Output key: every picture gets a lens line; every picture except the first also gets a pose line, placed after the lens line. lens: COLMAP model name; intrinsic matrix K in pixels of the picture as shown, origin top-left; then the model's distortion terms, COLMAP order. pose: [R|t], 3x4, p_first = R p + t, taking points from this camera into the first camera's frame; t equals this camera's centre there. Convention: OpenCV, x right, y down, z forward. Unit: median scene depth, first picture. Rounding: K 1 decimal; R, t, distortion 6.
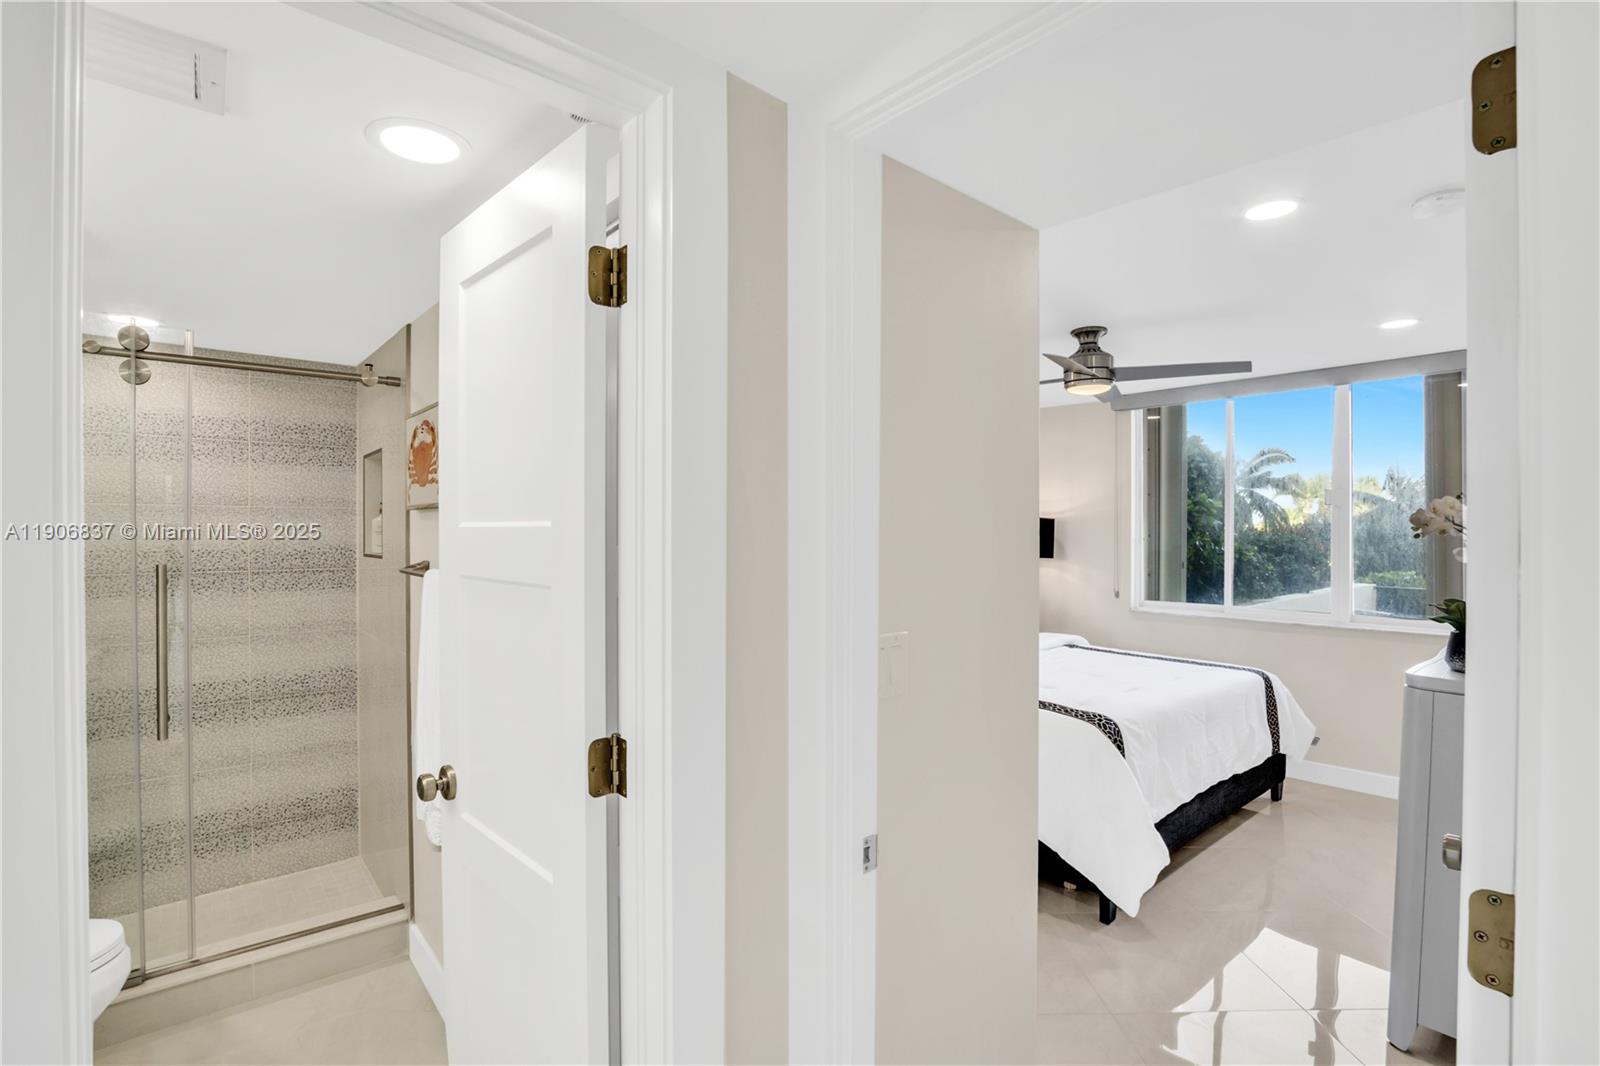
lens RADIAL K [[699.2, 0, 800.0], [0, 699.2, 533.0], [0, 0, 1]] dist [-0.041888, -0.000034]
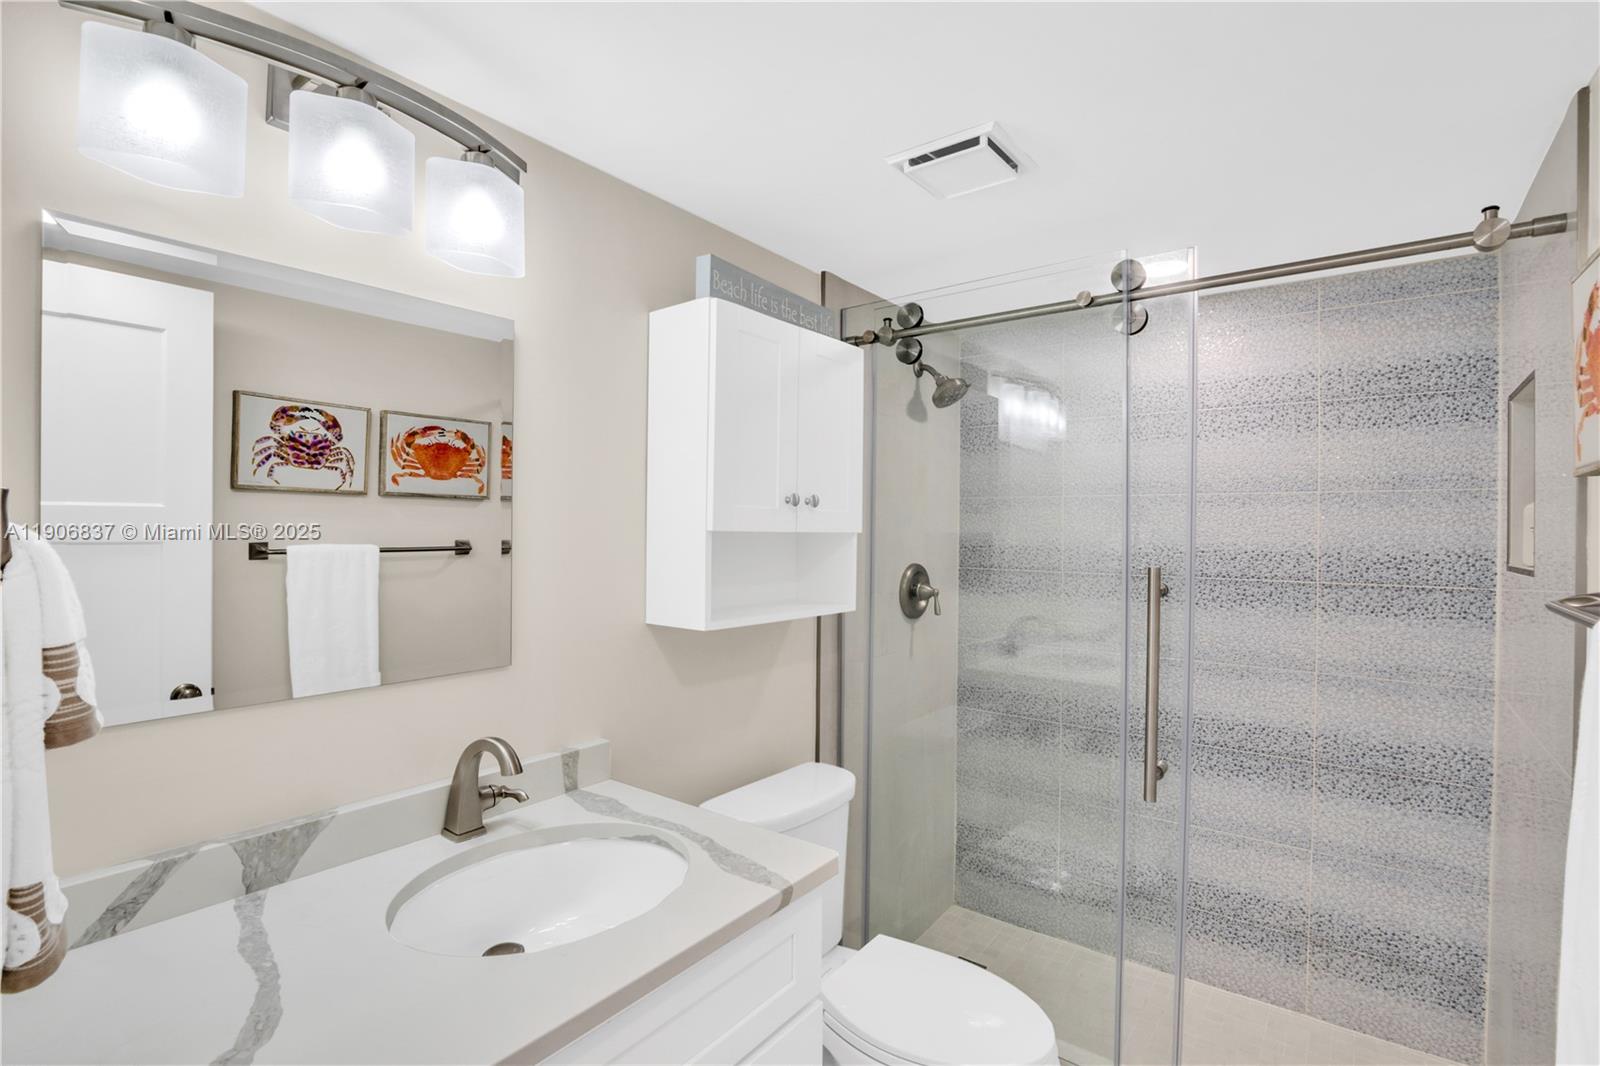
lens RADIAL K [[778.1, 0, 749.0], [0, 778.1, 533.6], [0, 0, 1]] dist [-0.017945, 0.000448]
pose [[0.181151, 0.007268, -0.983428, -0.082511], [-0.009369, 0.999940, 0.005664, 0.003723], [0.983411, 0.008188, 0.181209, 0.179913]]
